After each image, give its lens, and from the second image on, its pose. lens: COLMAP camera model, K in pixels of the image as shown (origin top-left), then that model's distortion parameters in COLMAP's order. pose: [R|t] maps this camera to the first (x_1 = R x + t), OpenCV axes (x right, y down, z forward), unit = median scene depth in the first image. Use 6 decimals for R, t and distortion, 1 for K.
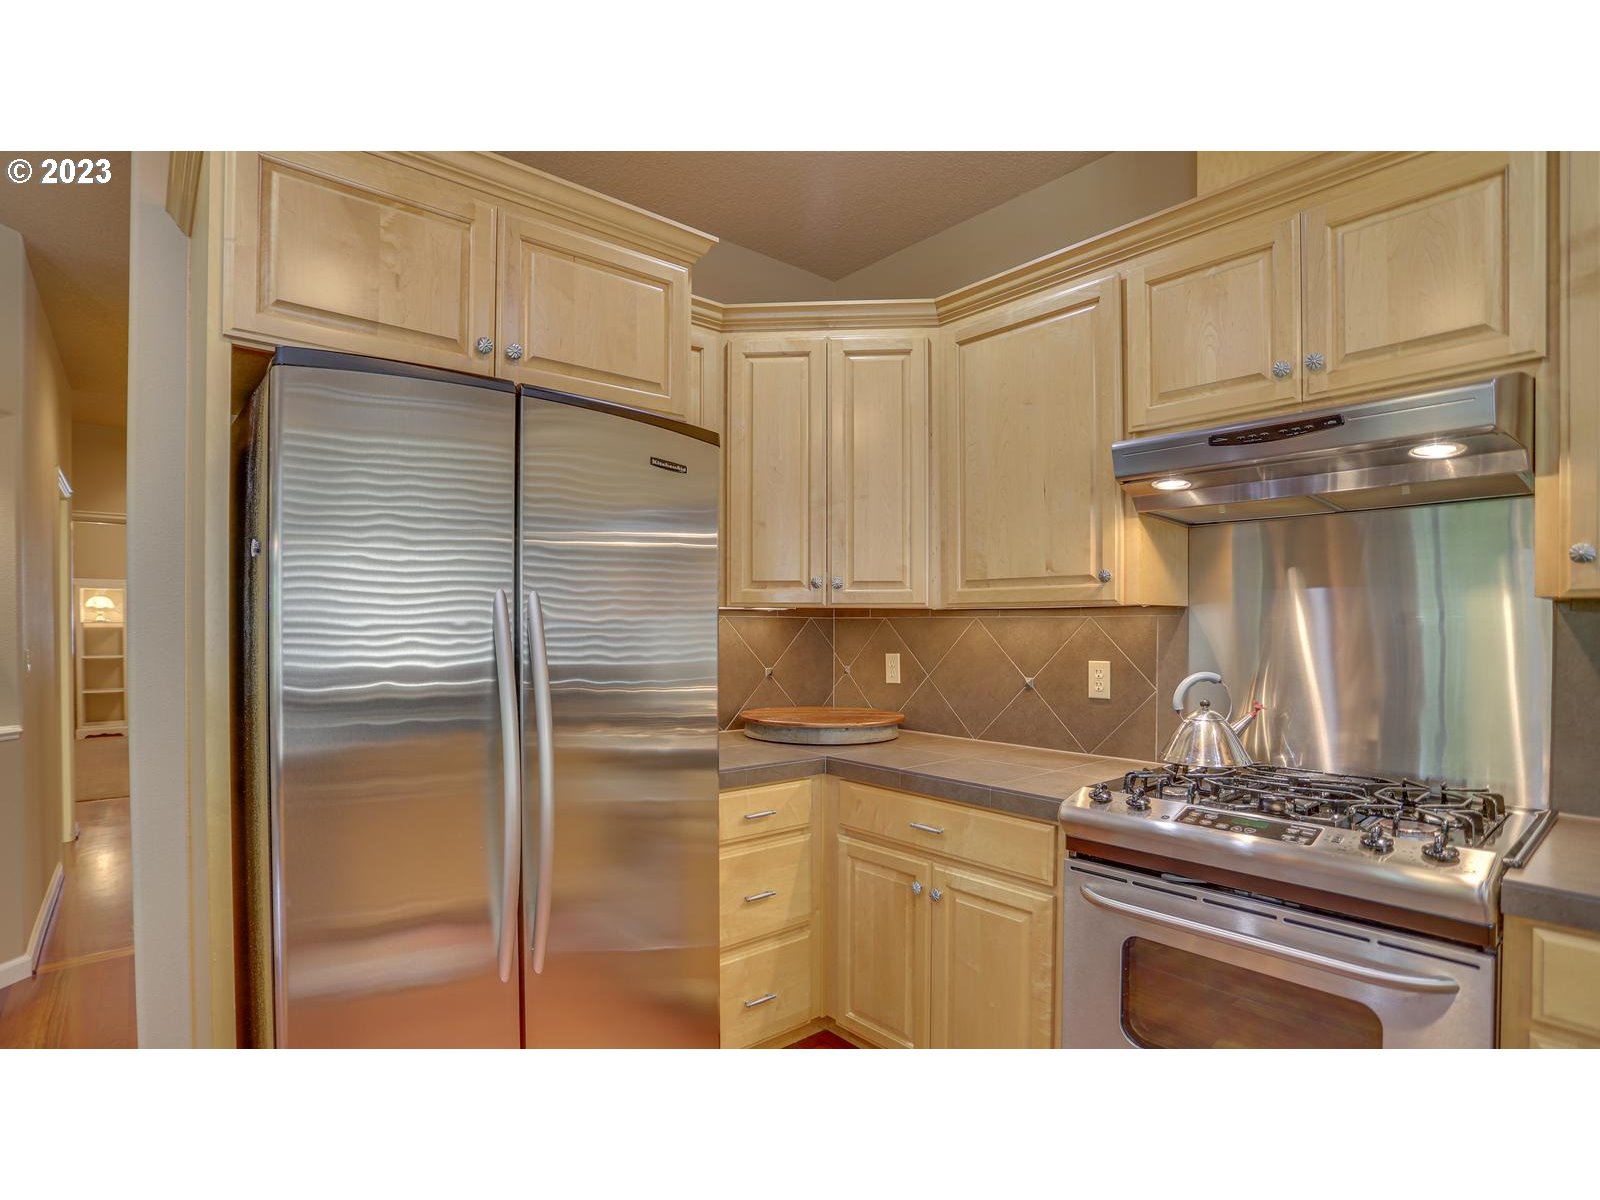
lens RADIAL K [[808.9, 0, 798.2], [0, 808.9, 622.9], [0, 0, 1]] dist [-0.044397, 0.015255]
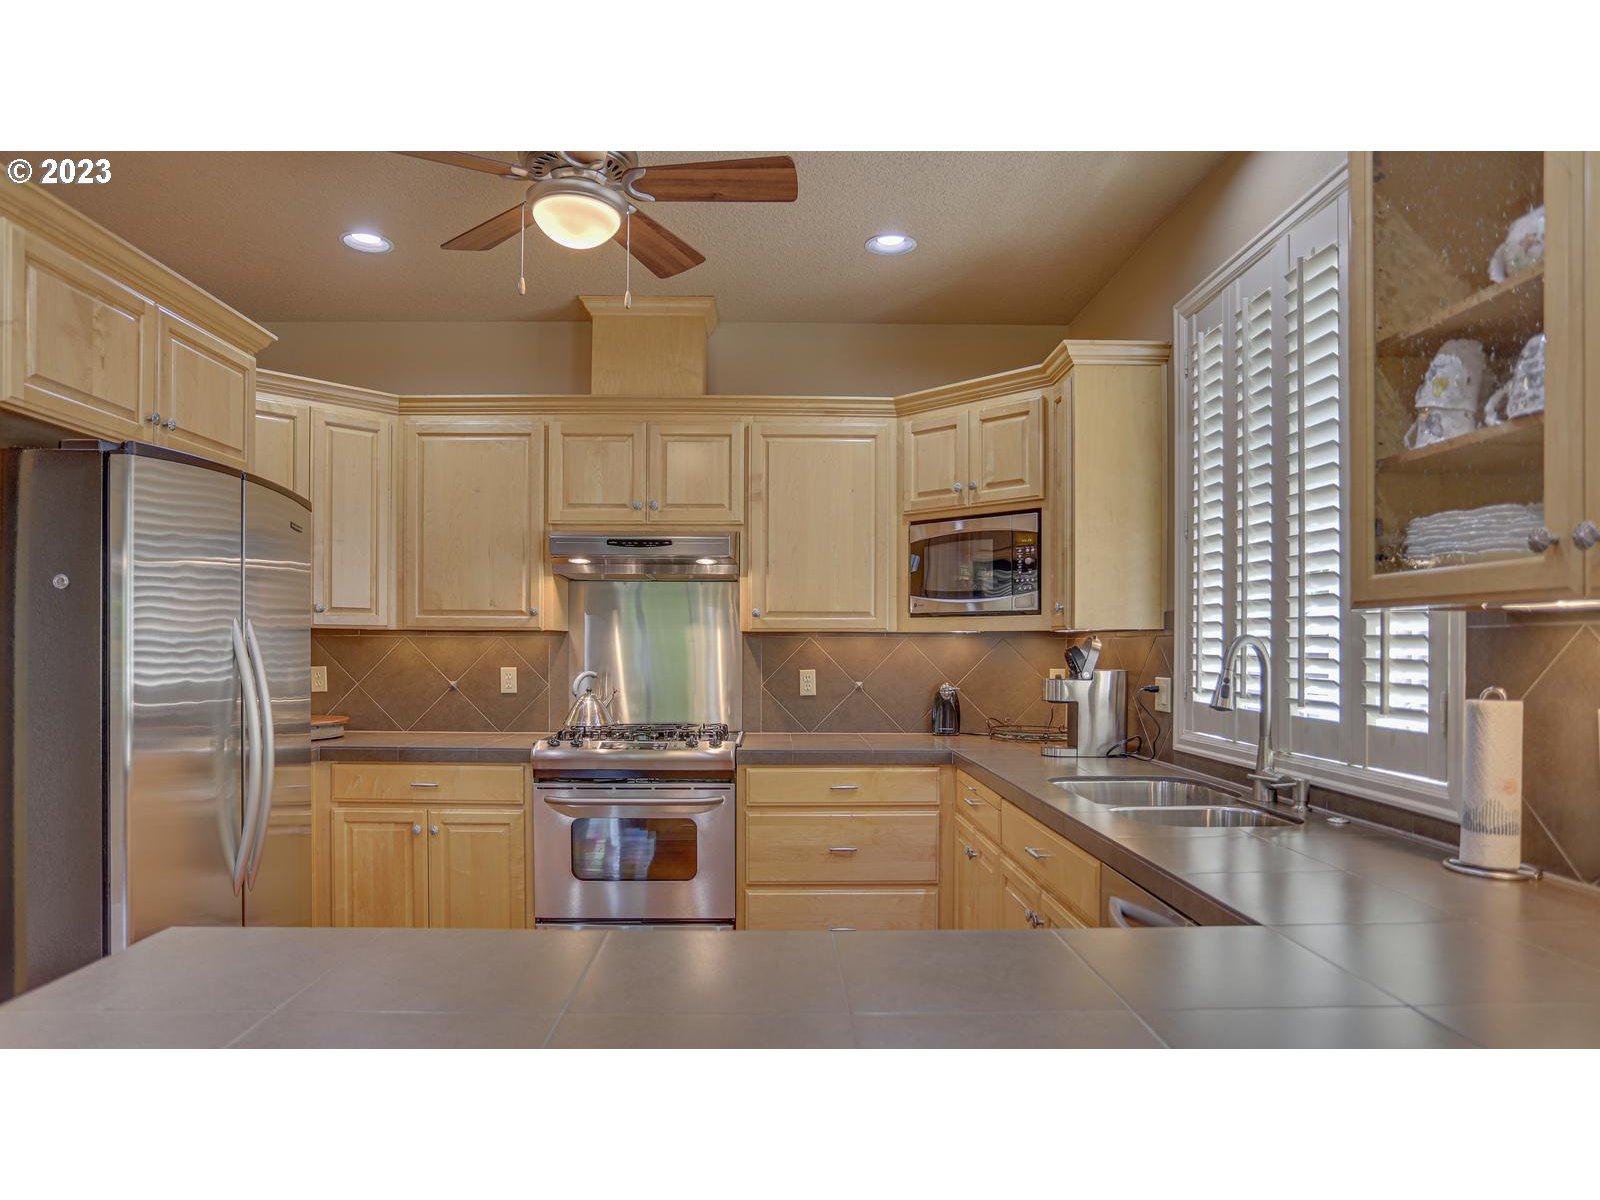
lens RADIAL K [[808.9, 0, 791.6], [0, 808.9, 599.4], [0, 0, 1]] dist [-0.044397, 0.015255]
pose [[0.636074, 0.042028, 0.770483, -0.531586], [-0.003733, 0.998671, -0.051394, -0.004010], [-0.771619, 0.029814, 0.635386, -0.411232]]
